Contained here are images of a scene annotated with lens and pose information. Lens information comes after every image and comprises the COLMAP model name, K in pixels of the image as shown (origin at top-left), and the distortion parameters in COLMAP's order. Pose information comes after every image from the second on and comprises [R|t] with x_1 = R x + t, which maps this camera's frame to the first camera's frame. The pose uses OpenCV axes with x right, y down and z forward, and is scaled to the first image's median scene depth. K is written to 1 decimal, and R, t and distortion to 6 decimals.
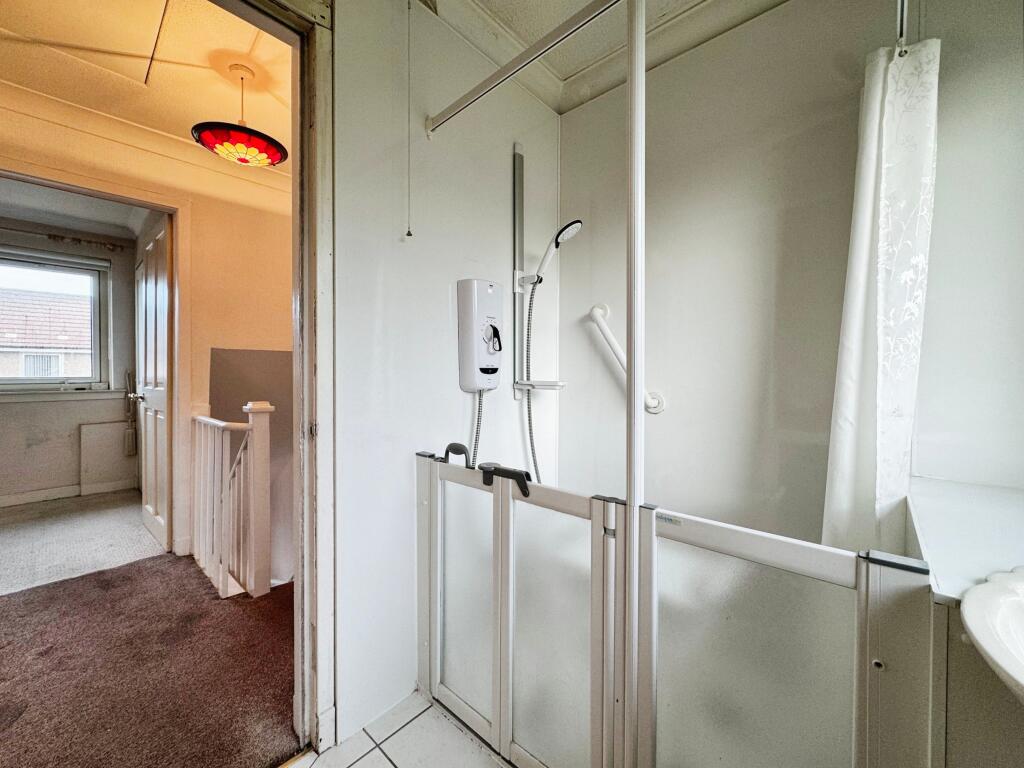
lens RADIAL K [[408.9, 0, 509.6], [0, 408.9, 379.2], [0, 0, 1]] dist [-0.001938, -0.000578]
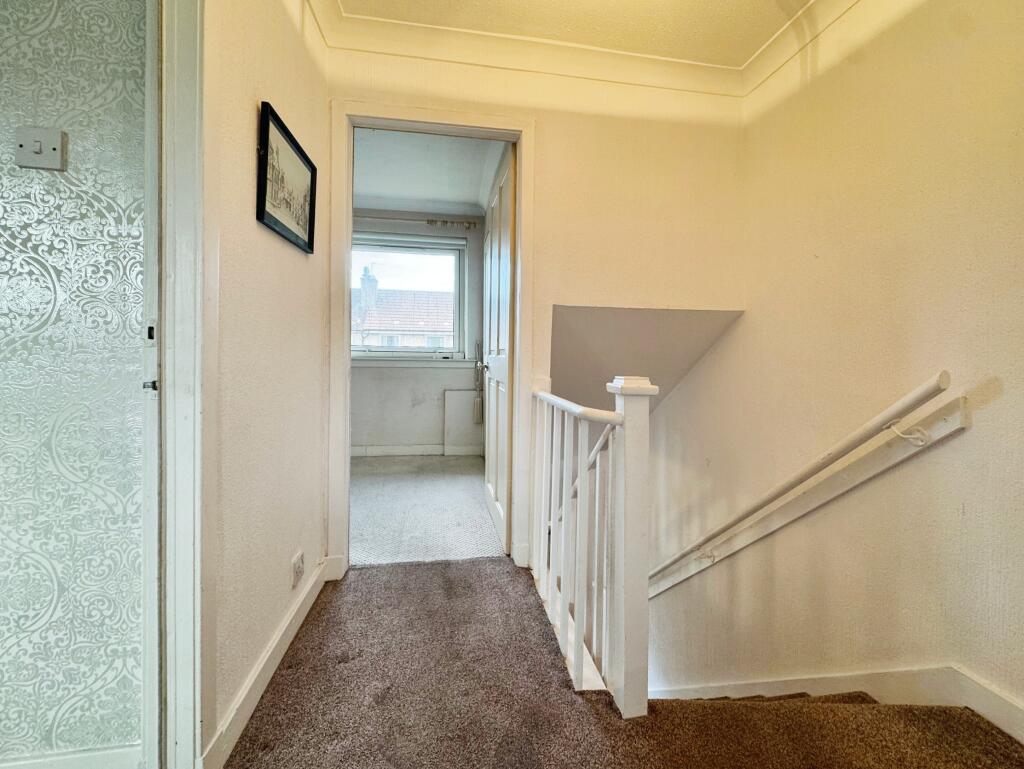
lens RADIAL K [[408.9, 0, 509.6], [0, 408.9, 379.7], [0, 0, 1]] dist [-0.001938, -0.000578]
pose [[0.775200, 0.049003, -0.629813, -0.308111], [-0.016306, 0.998207, 0.057596, 0.023094], [0.631506, -0.034378, 0.774609, 0.352095]]
